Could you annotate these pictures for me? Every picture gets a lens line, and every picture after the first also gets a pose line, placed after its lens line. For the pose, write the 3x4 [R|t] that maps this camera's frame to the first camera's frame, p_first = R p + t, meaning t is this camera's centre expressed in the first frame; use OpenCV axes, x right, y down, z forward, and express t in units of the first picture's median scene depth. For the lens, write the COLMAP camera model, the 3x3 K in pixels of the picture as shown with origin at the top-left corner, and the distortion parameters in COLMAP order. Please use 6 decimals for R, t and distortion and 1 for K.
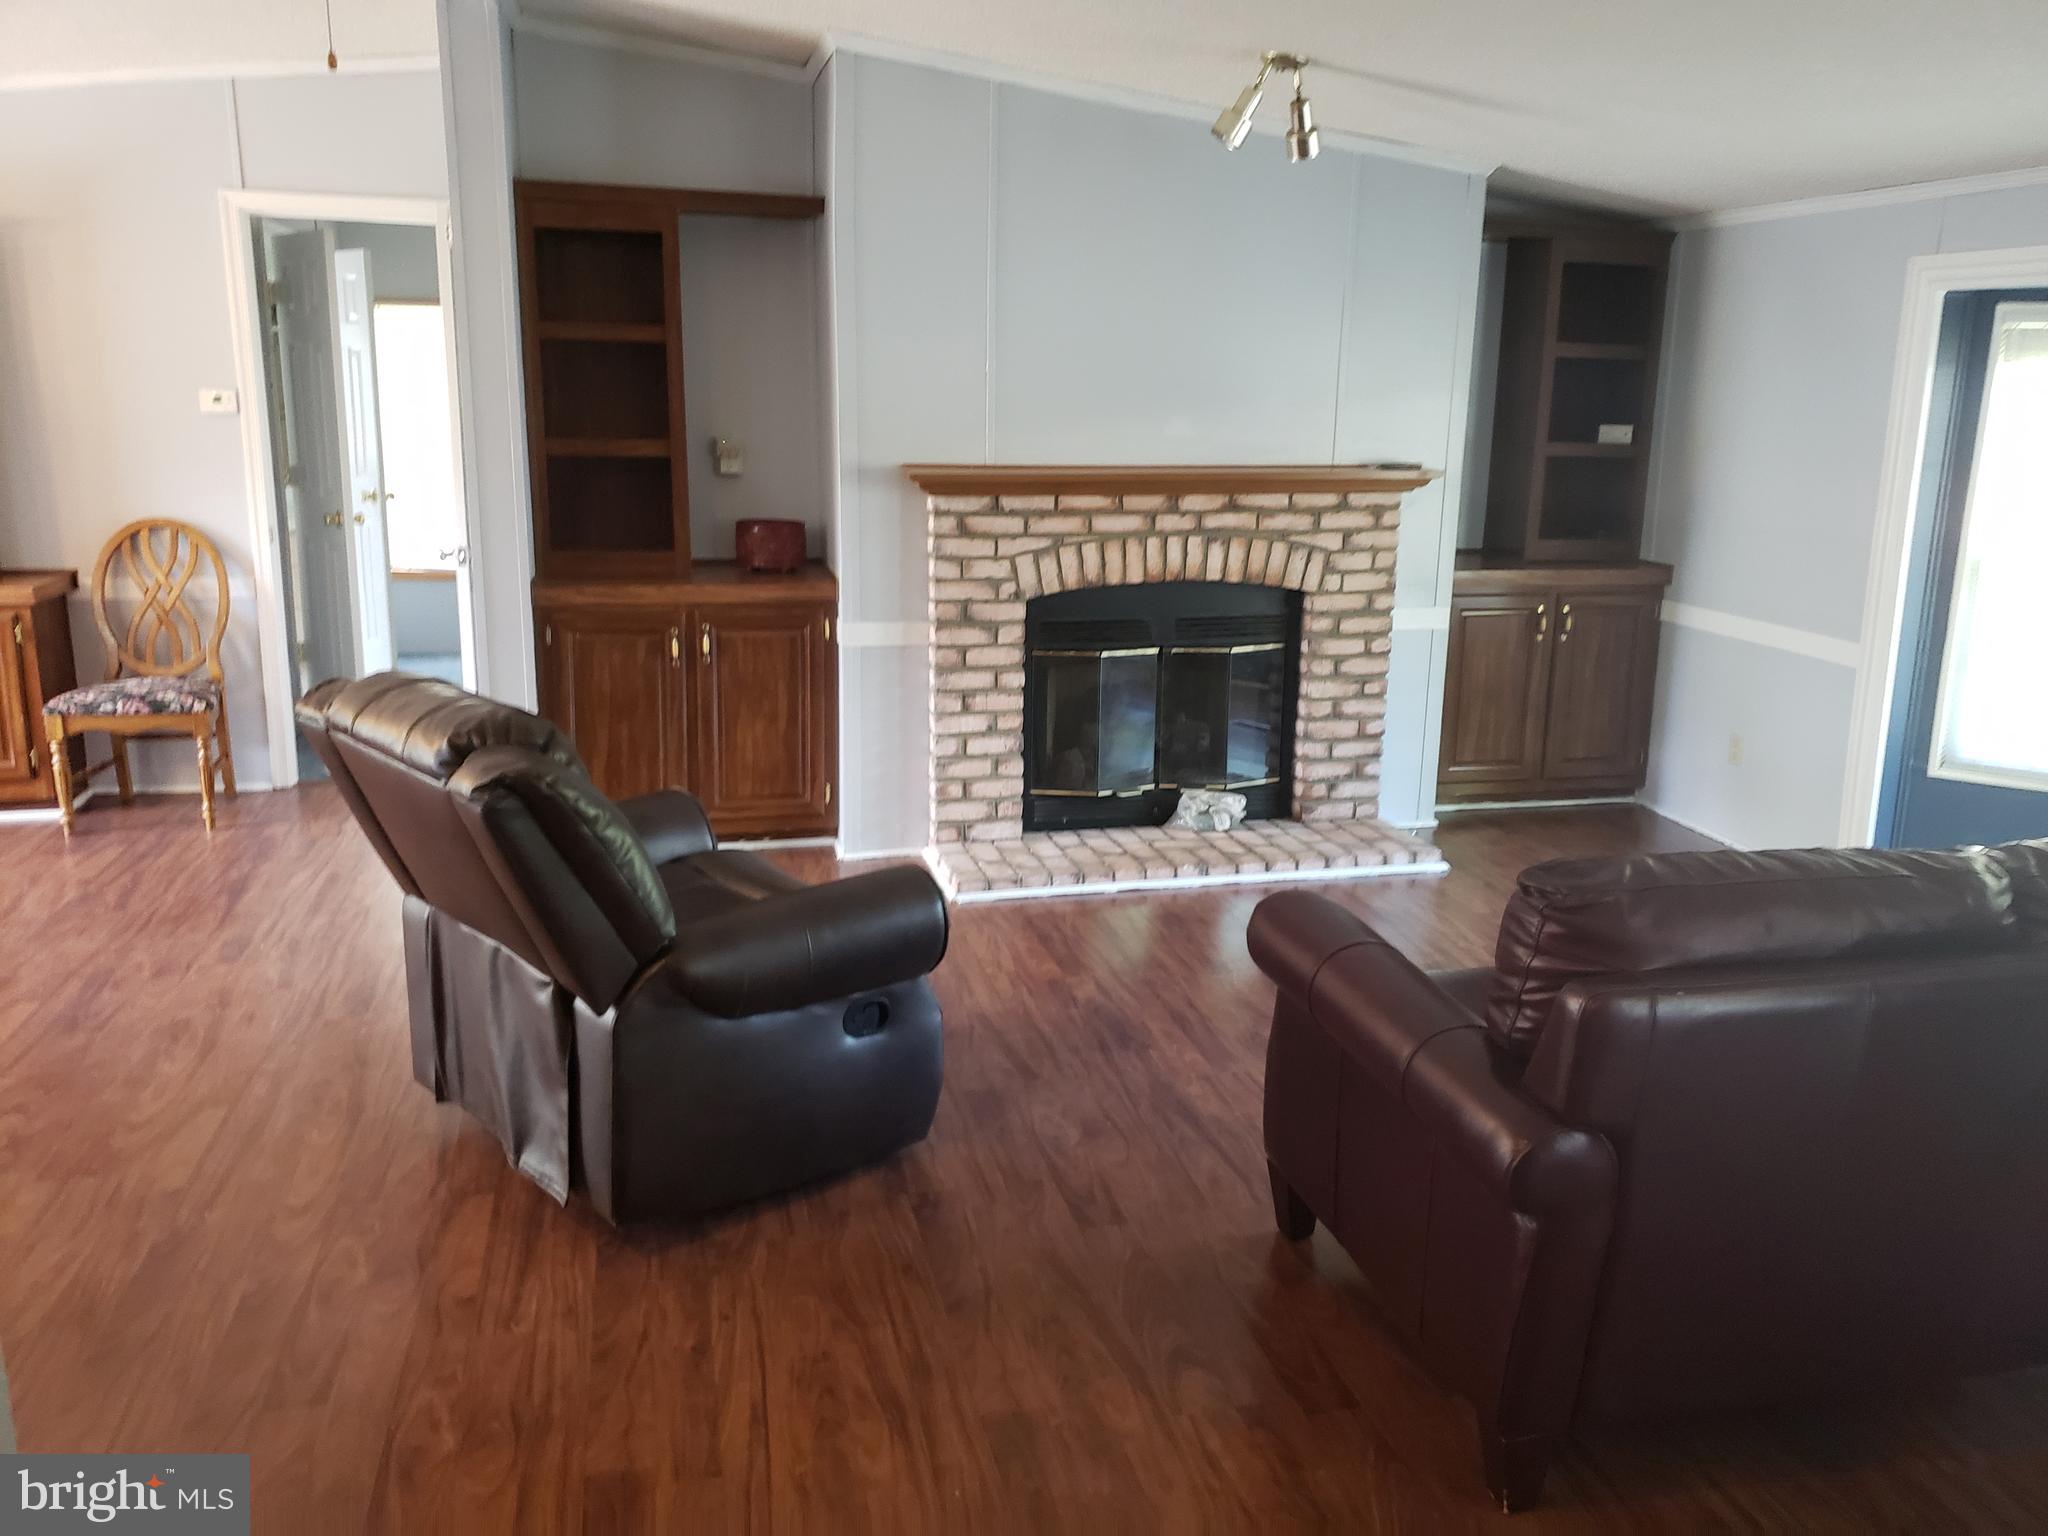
lens RADIAL K [[1574.0, 0, 1024.0], [0, 1574.0, 768.0], [0, 0, 1]] dist [0.057292, -0.137548]
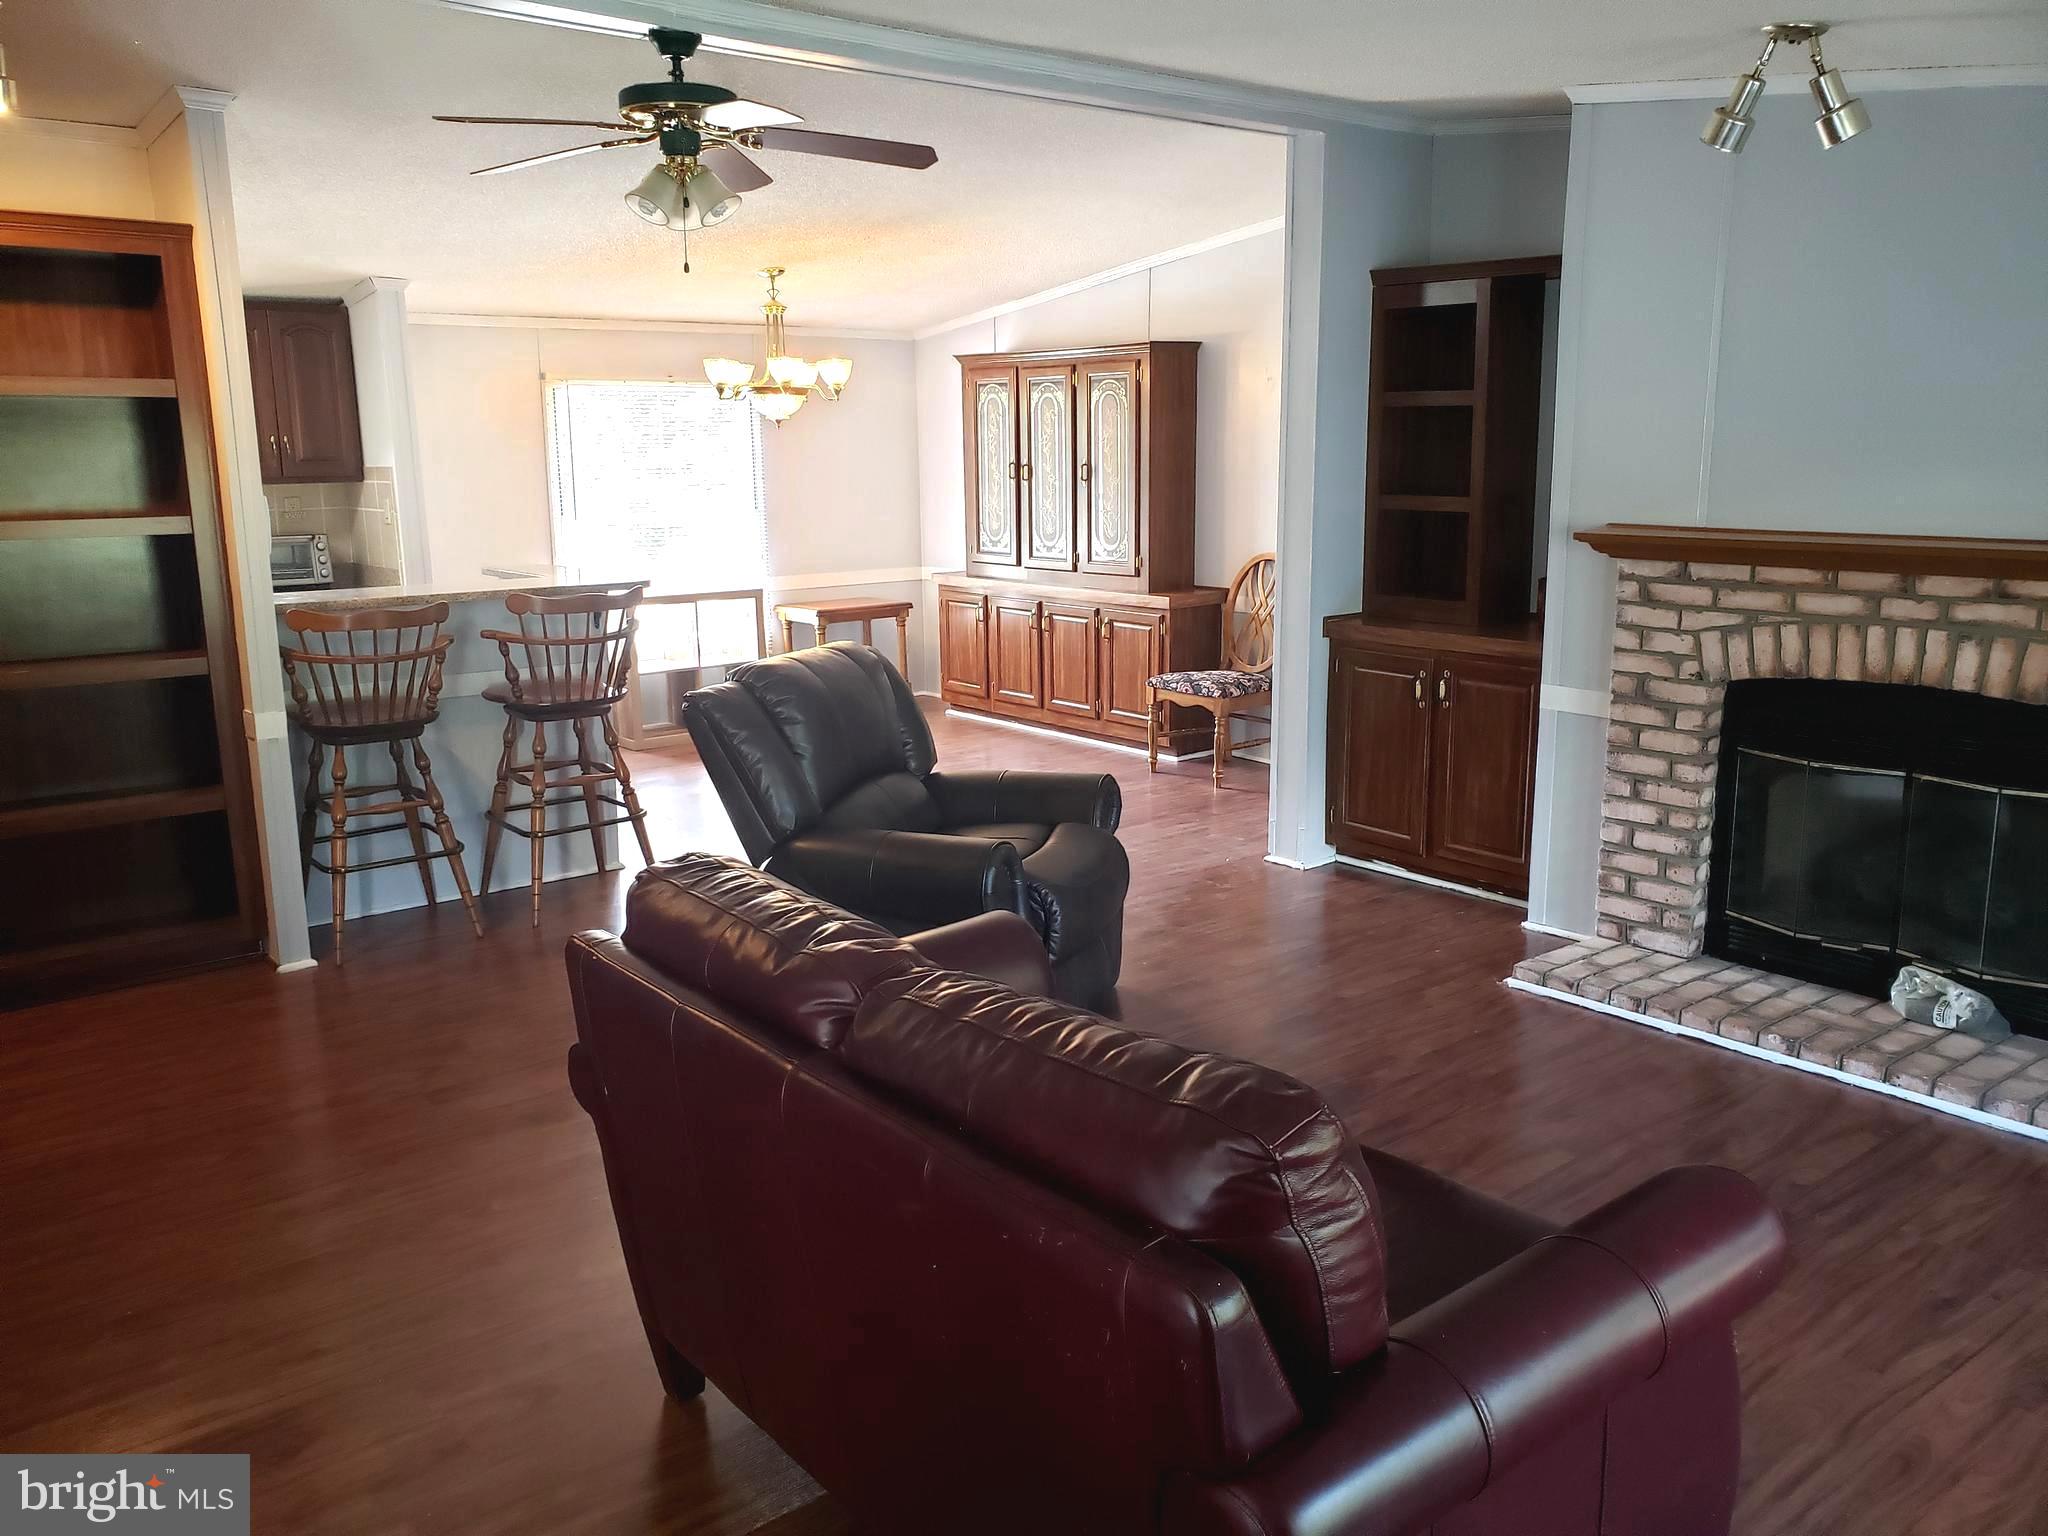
lens RADIAL K [[1574.0, 0, 1024.0], [0, 1574.0, 768.0], [0, 0, 1]] dist [0.057292, -0.137548]
pose [[0.429271, 0.163629, -0.888230, 0.614226], [-0.204840, 0.975463, 0.080703, -0.054365], [0.879640, 0.147301, 0.452256, 0.283933]]
